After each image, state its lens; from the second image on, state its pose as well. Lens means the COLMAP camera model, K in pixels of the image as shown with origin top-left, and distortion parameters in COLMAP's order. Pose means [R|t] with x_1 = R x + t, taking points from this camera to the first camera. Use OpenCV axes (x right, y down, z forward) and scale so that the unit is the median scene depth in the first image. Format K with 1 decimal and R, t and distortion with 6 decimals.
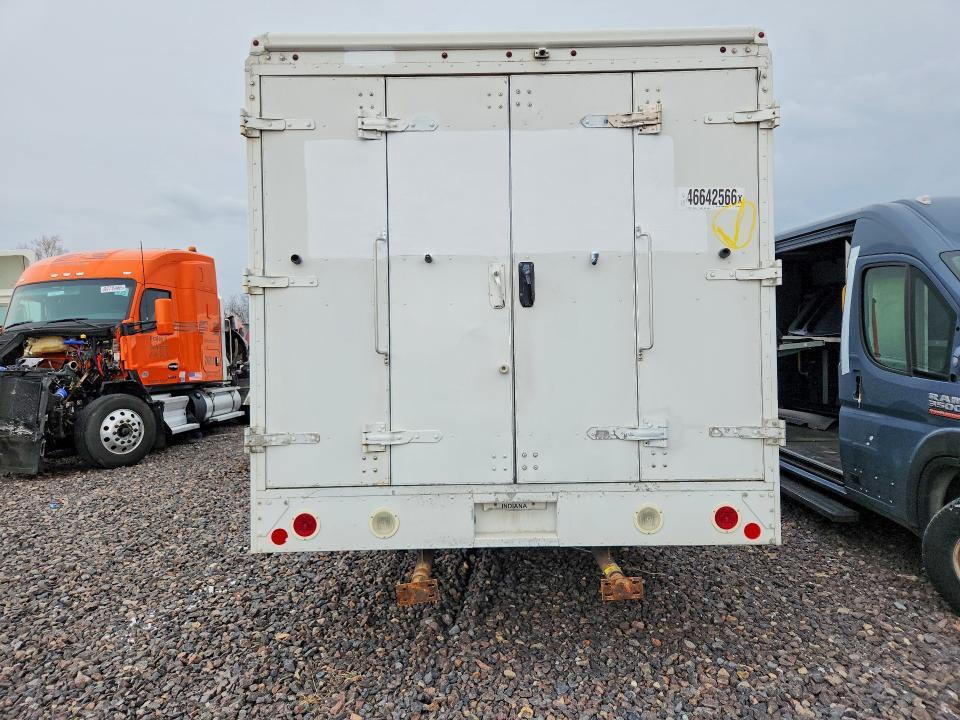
lens RADIAL K [[678.0, 0, 480.0], [0, 678.0, 360.0], [0, 0, 1]] dist [0.061439, -0.048666]
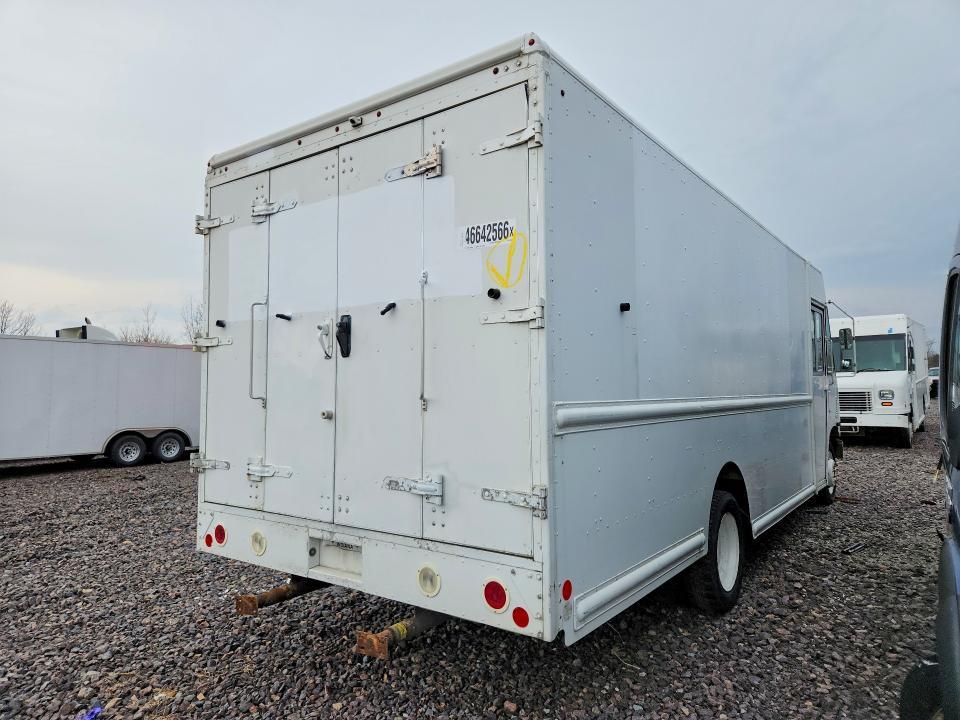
lens RADIAL K [[678.0, 0, 480.0], [0, 678.0, 360.0], [0, 0, 1]] dist [0.061439, -0.048666]
pose [[0.781674, -0.014906, -0.623509, 0.897785], [-0.012562, 0.999135, -0.039633, -0.034272], [0.623561, 0.038813, 0.780811, 0.298401]]
